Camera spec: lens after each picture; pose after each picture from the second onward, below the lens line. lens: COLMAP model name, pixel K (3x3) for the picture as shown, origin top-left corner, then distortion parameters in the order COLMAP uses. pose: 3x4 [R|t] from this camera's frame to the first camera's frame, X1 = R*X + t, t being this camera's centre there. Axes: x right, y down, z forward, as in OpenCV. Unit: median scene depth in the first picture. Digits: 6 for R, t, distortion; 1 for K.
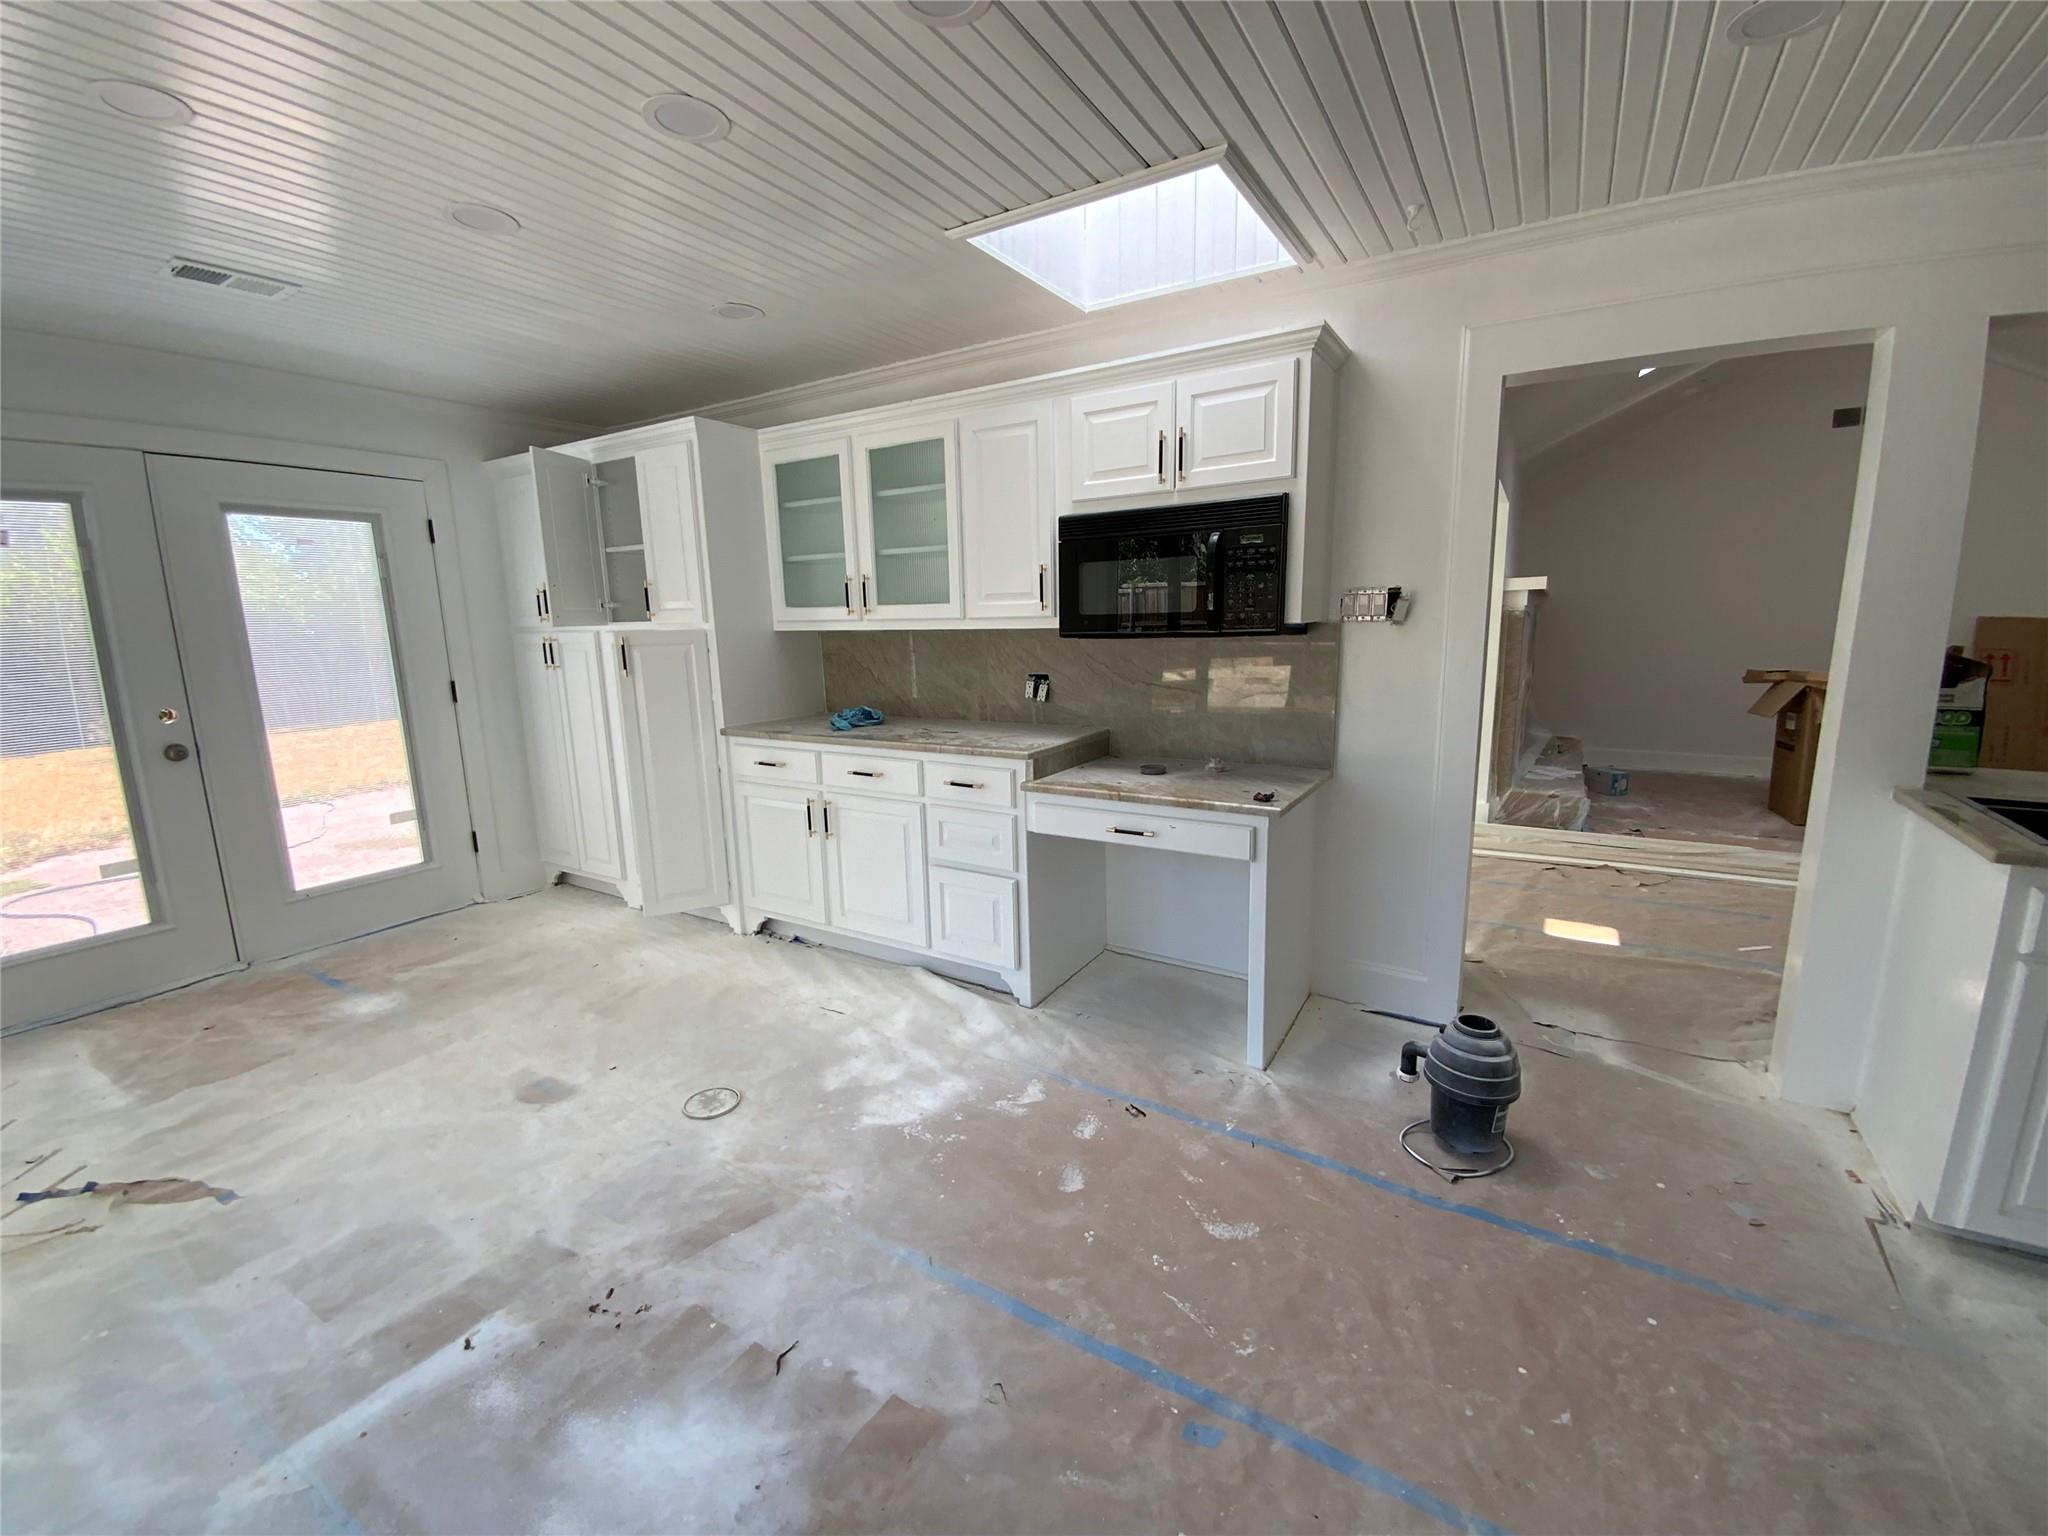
lens RADIAL K [[842.4, 0, 1027.9], [0, 842.4, 765.4], [0, 0, 1]] dist [0.036705, -0.024439]
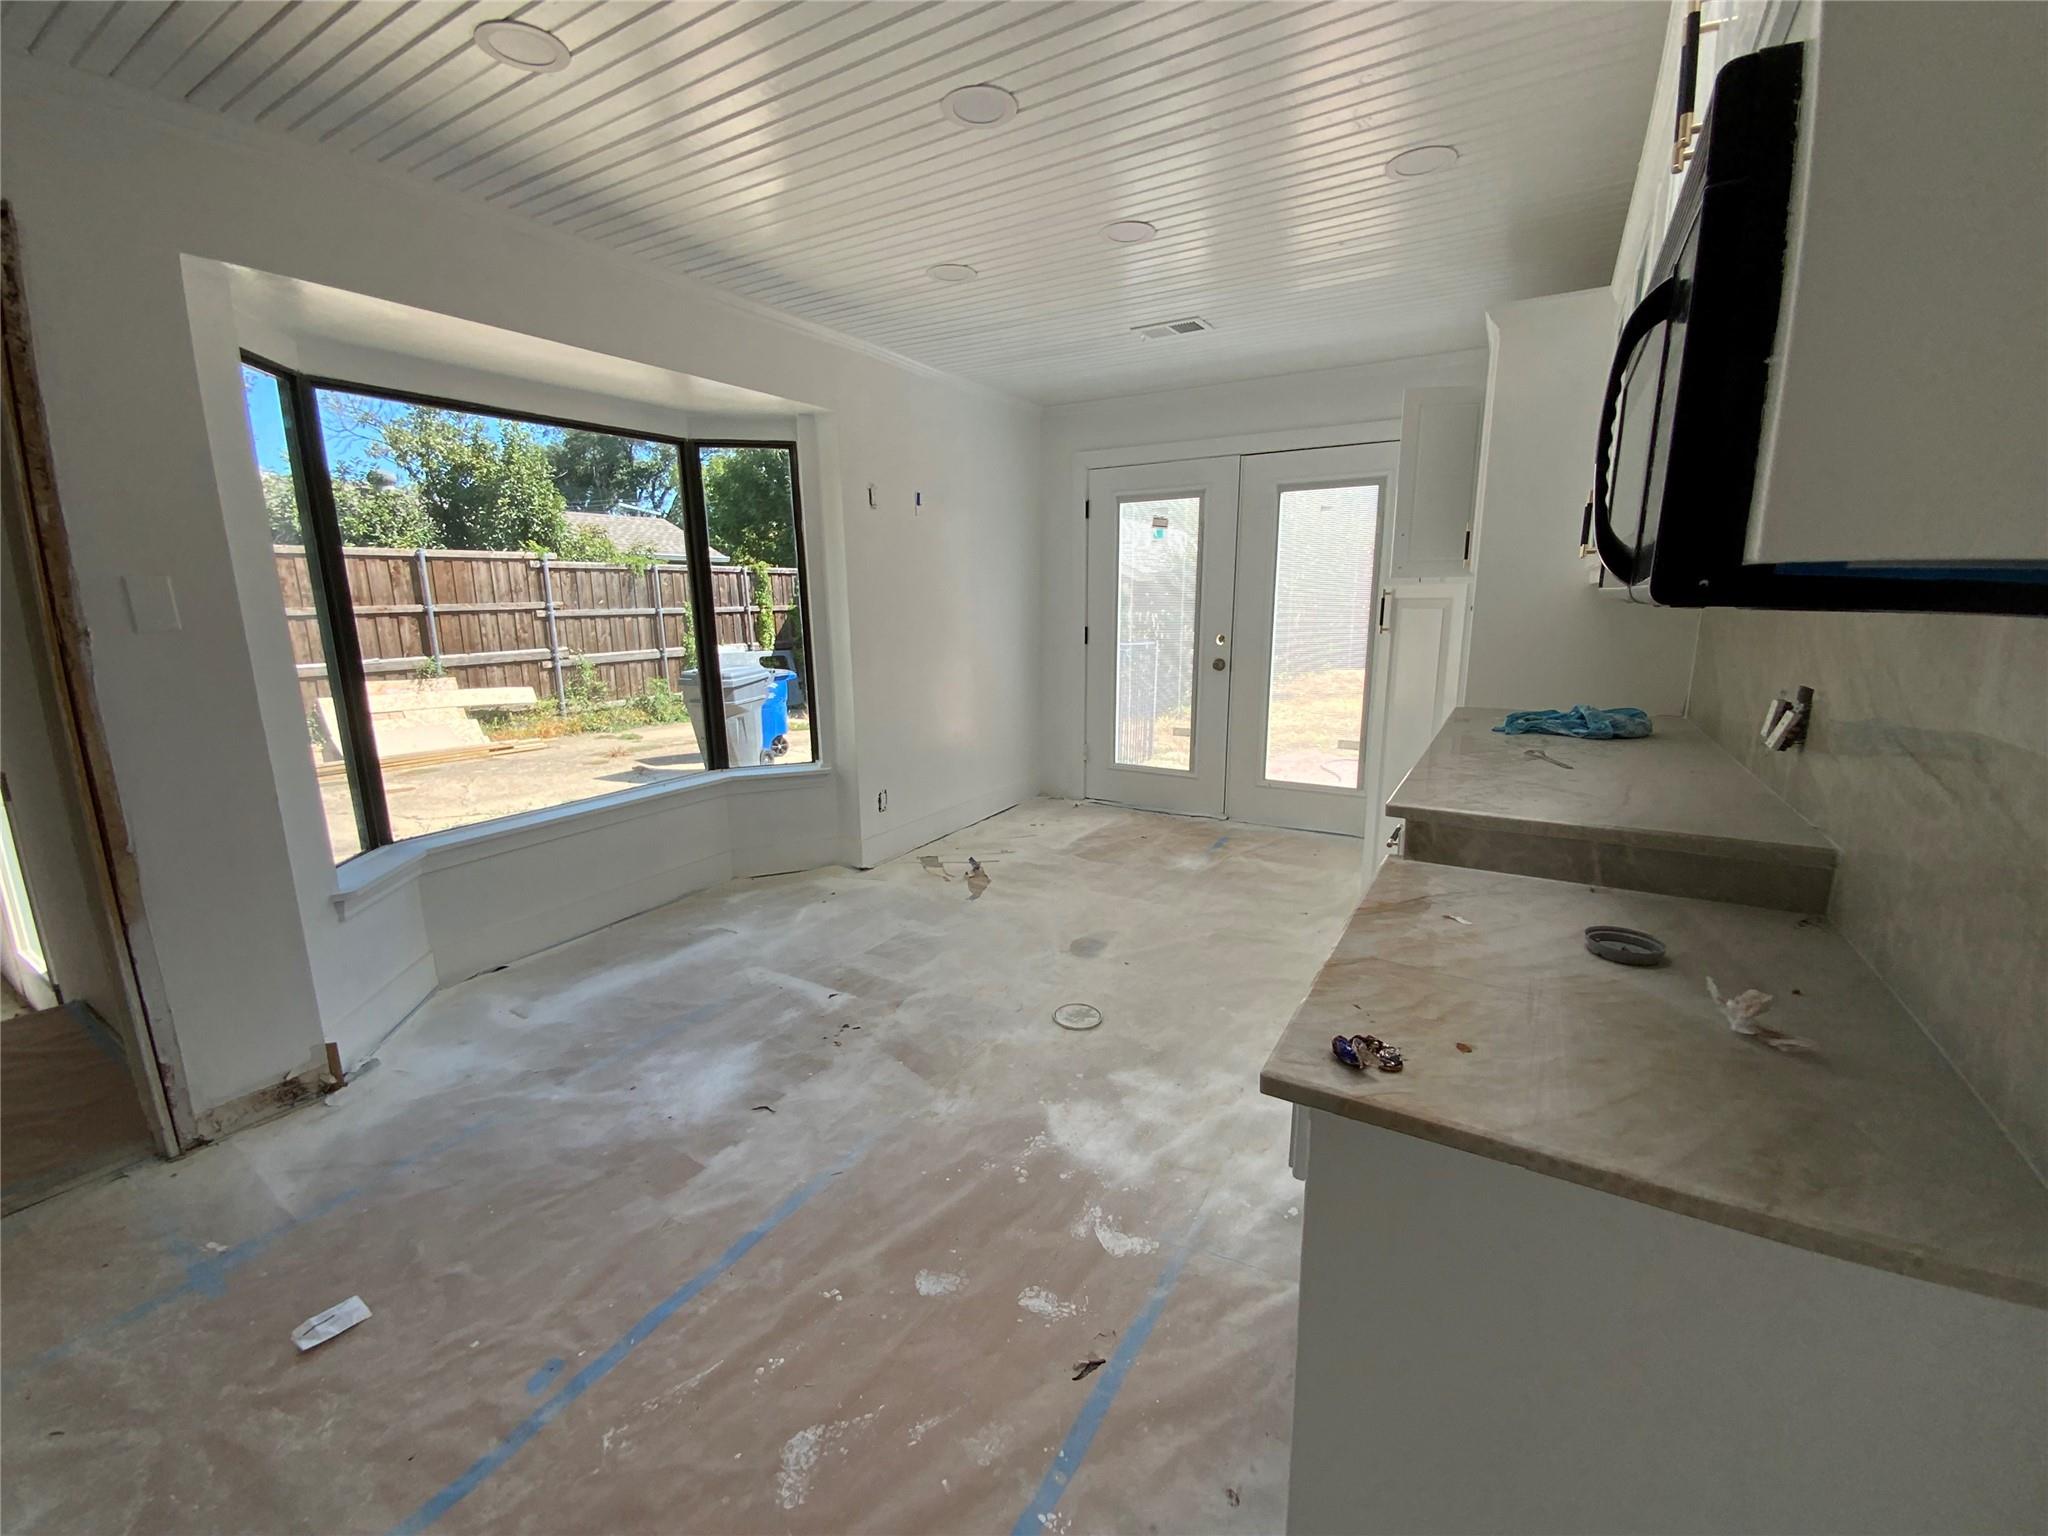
lens RADIAL K [[842.4, 0, 1027.9], [0, 842.4, 765.4], [0, 0, 1]] dist [0.036705, -0.024439]
pose [[0.006156, 0.218793, -0.975752, 0.640354], [-0.166329, 0.962402, 0.214750, -0.143322], [0.986051, 0.160974, 0.042316, 0.863705]]
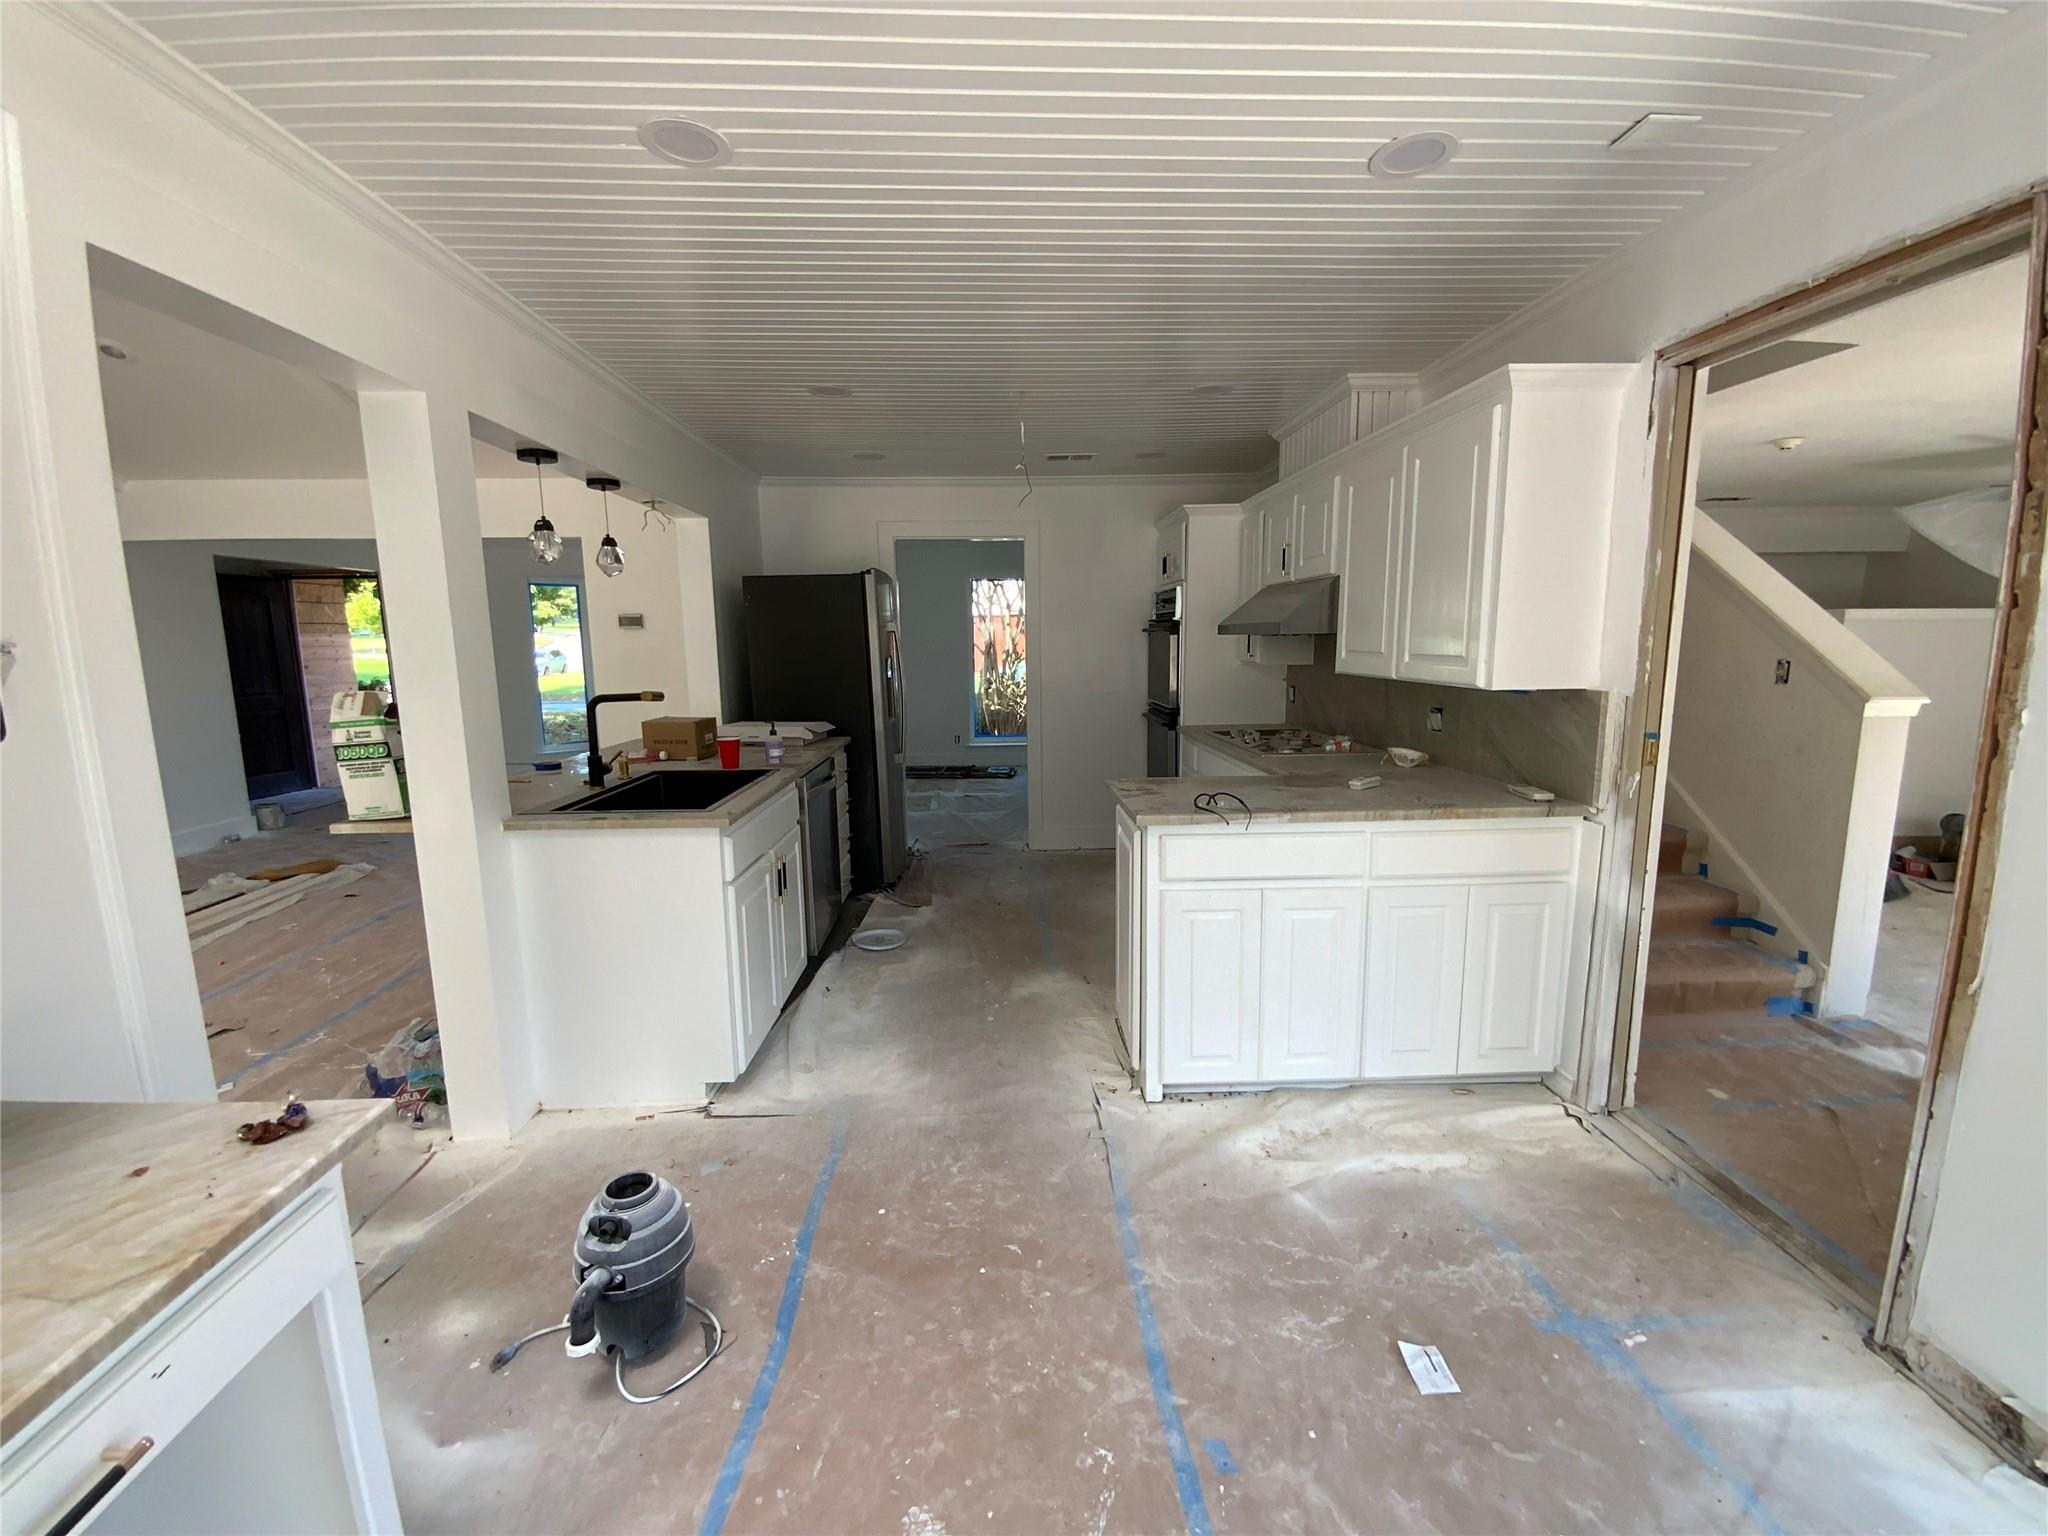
lens RADIAL K [[842.4, 0, 1027.9], [0, 842.4, 765.4], [0, 0, 1]] dist [0.036705, -0.024439]
pose [[-0.559134, -0.104995, 0.822402, -0.255410], [0.166542, 0.957505, 0.235472, -0.173556], [-0.812178, 0.268625, -0.517888, 0.915903]]
